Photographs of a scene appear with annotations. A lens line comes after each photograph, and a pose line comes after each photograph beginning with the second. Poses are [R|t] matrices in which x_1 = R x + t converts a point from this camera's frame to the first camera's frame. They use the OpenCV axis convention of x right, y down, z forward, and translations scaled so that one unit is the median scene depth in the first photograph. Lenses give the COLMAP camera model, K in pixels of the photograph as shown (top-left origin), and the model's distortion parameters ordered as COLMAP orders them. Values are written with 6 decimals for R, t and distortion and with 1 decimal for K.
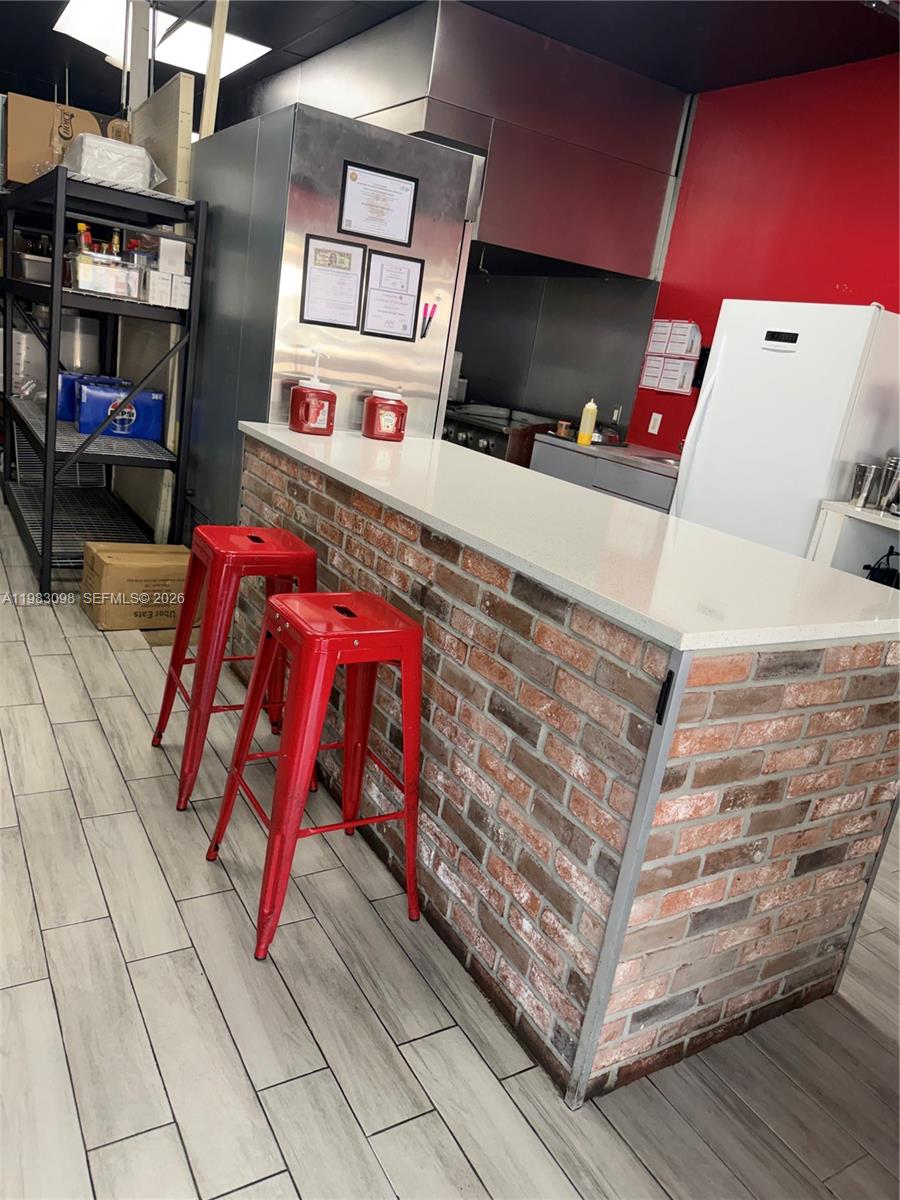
lens RADIAL K [[853.3, 0, 450.0], [0, 853.3, 600.0], [0, 0, 1]] dist [0.135270, -0.187312]
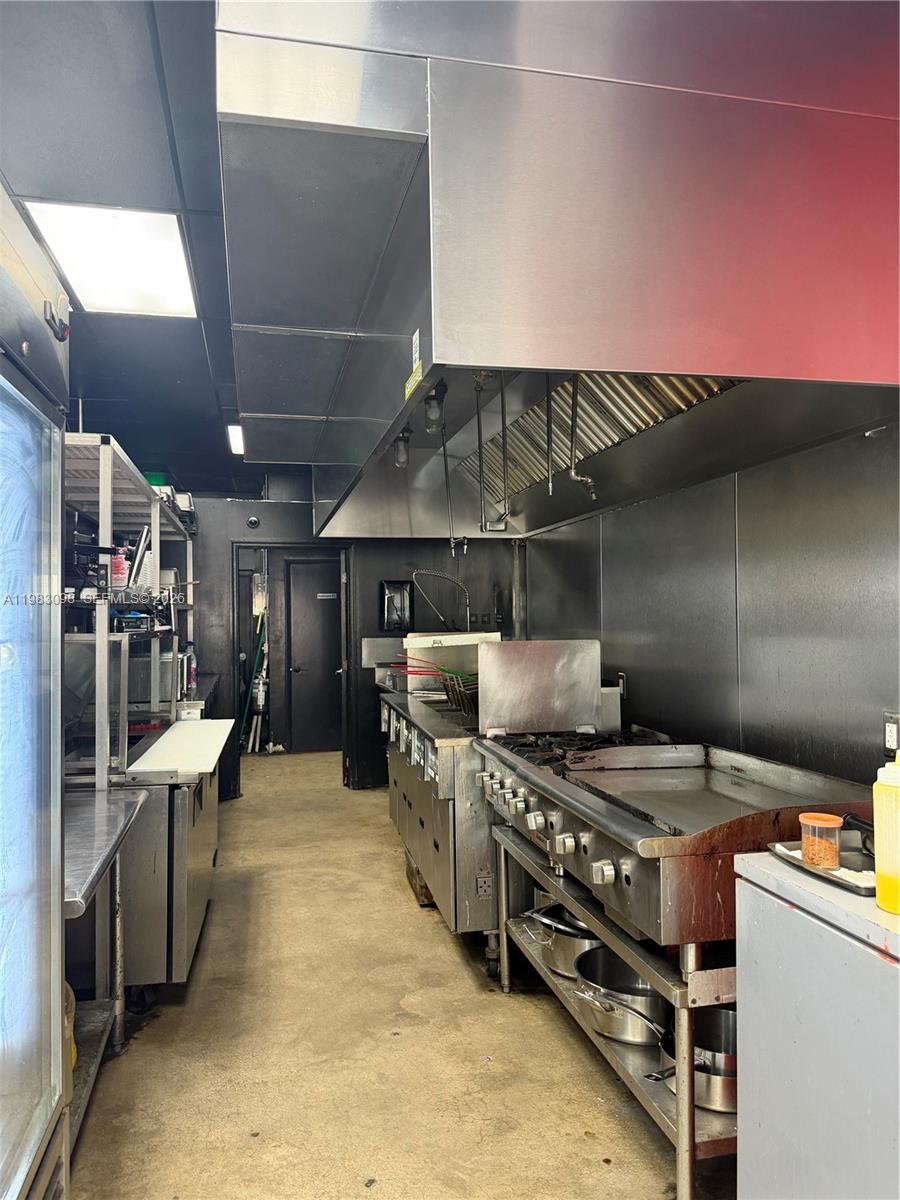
lens RADIAL K [[853.3, 0, 450.0], [0, 853.3, 600.0], [0, 0, 1]] dist [0.135270, -0.187312]
pose [[0.939908, -0.166072, -0.298318, 0.109210], [0.058578, 0.939216, -0.338293, -0.173356], [0.336366, 0.300489, 0.892504, 0.616840]]
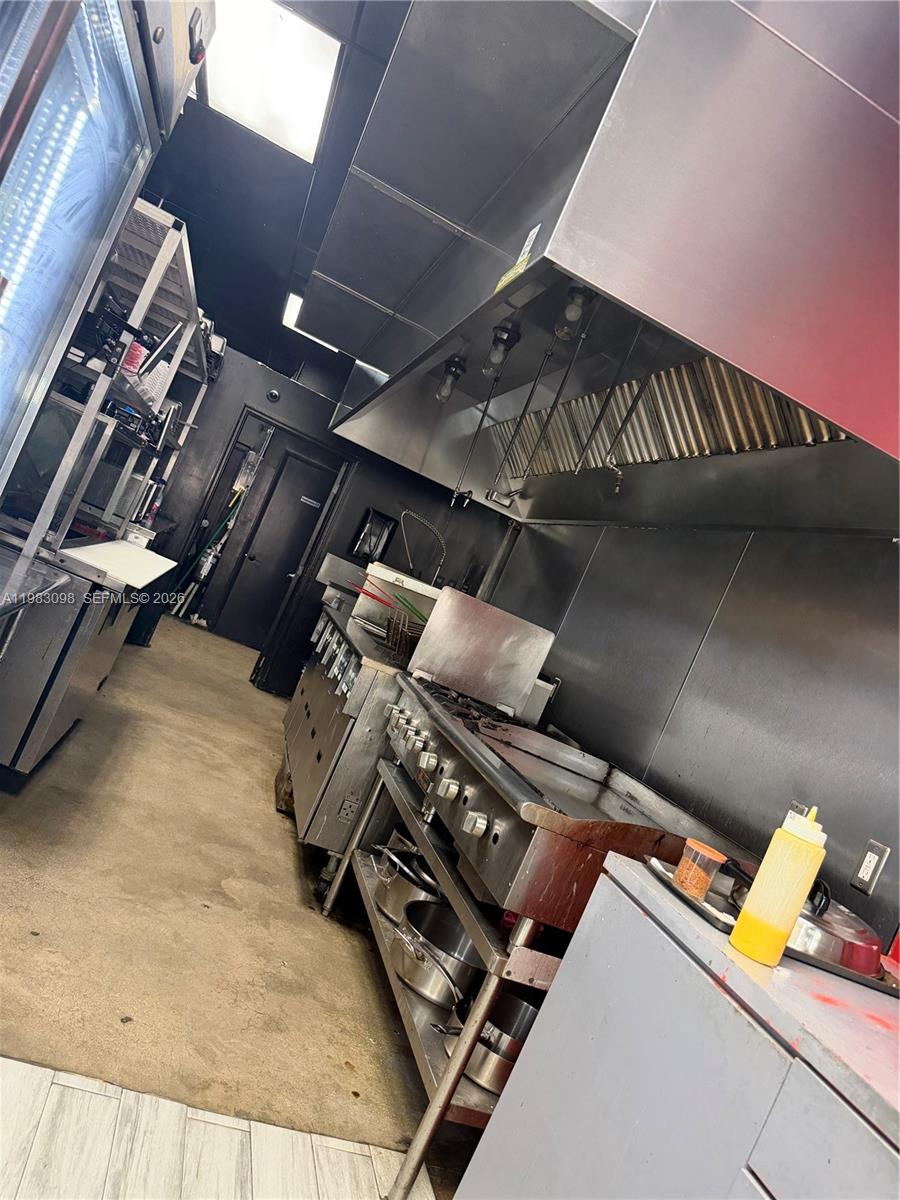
lens RADIAL K [[853.3, 0, 450.0], [0, 853.3, 600.0], [0, 0, 1]] dist [0.135270, -0.187312]
pose [[0.935117, 0.247369, -0.253703, 0.099426], [-0.322180, 0.891614, -0.318157, -0.149991], [0.147503, 0.379252, 0.913461, 0.634408]]
